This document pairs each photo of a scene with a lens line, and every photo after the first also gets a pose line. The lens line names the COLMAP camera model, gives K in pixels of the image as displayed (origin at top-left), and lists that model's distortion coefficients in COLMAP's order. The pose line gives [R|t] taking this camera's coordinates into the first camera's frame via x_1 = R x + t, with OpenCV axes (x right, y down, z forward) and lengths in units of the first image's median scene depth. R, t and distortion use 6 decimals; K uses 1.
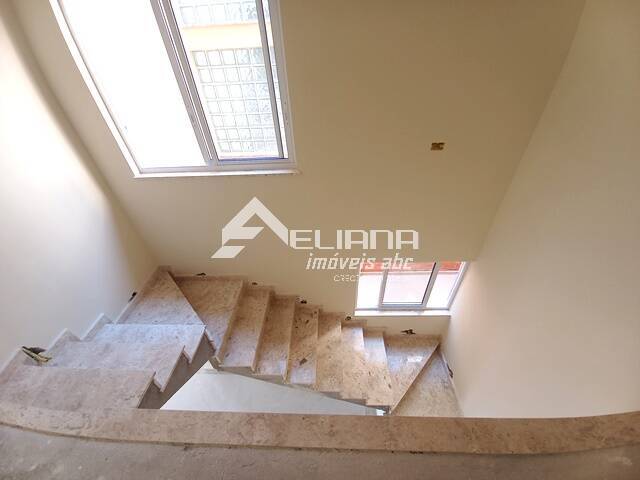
lens RADIAL K [[256.3, 0, 320.0], [0, 256.3, 240.0], [0, 0, 1]] dist [-0.004011, -0.000784]
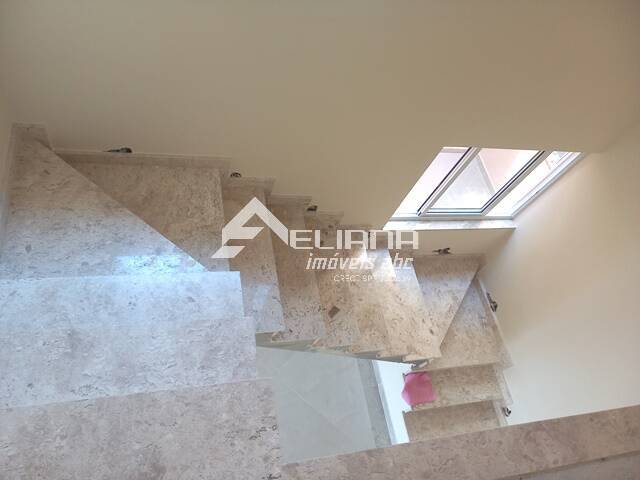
lens RADIAL K [[467.3, 0, 320.0], [0, 467.3, 240.0], [0, 0, 1]] dist [0.037511, -0.004704]
pose [[0.926994, -0.024170, 0.374298, -0.464426], [-0.110672, 0.935866, 0.334525, -0.029194], [-0.358378, -0.351527, 0.864867, 0.138481]]
